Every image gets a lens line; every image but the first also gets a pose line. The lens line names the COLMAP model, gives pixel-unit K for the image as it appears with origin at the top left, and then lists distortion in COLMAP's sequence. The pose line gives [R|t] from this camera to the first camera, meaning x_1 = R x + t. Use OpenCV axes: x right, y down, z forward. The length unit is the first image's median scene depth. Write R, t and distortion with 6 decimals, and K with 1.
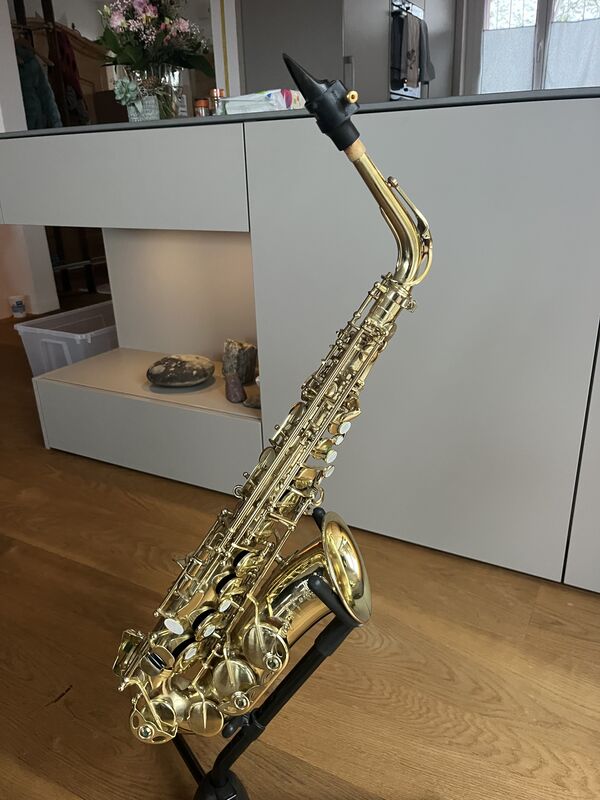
lens RADIAL K [[618.6, 0, 300.0], [0, 618.6, 400.0], [0, 0, 1]] dist [-0.006429, -0.004486]
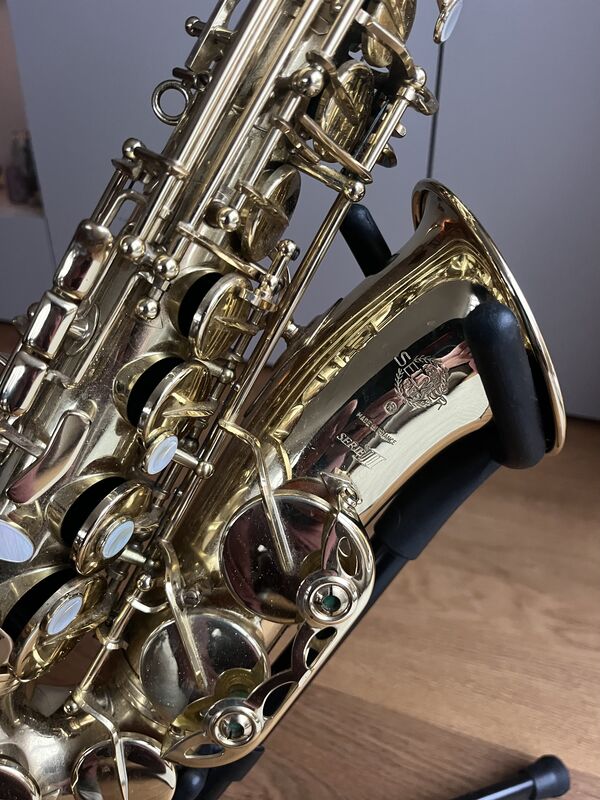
lens RADIAL K [[618.6, 0, 300.0], [0, 618.6, 400.0], [0, 0, 1]] dist [-0.006429, -0.004486]
pose [[0.966552, -0.089960, 0.240177, -0.122946], [0.073208, 0.994277, 0.077801, 0.277219], [-0.245802, -0.057616, 0.967606, 0.650896]]
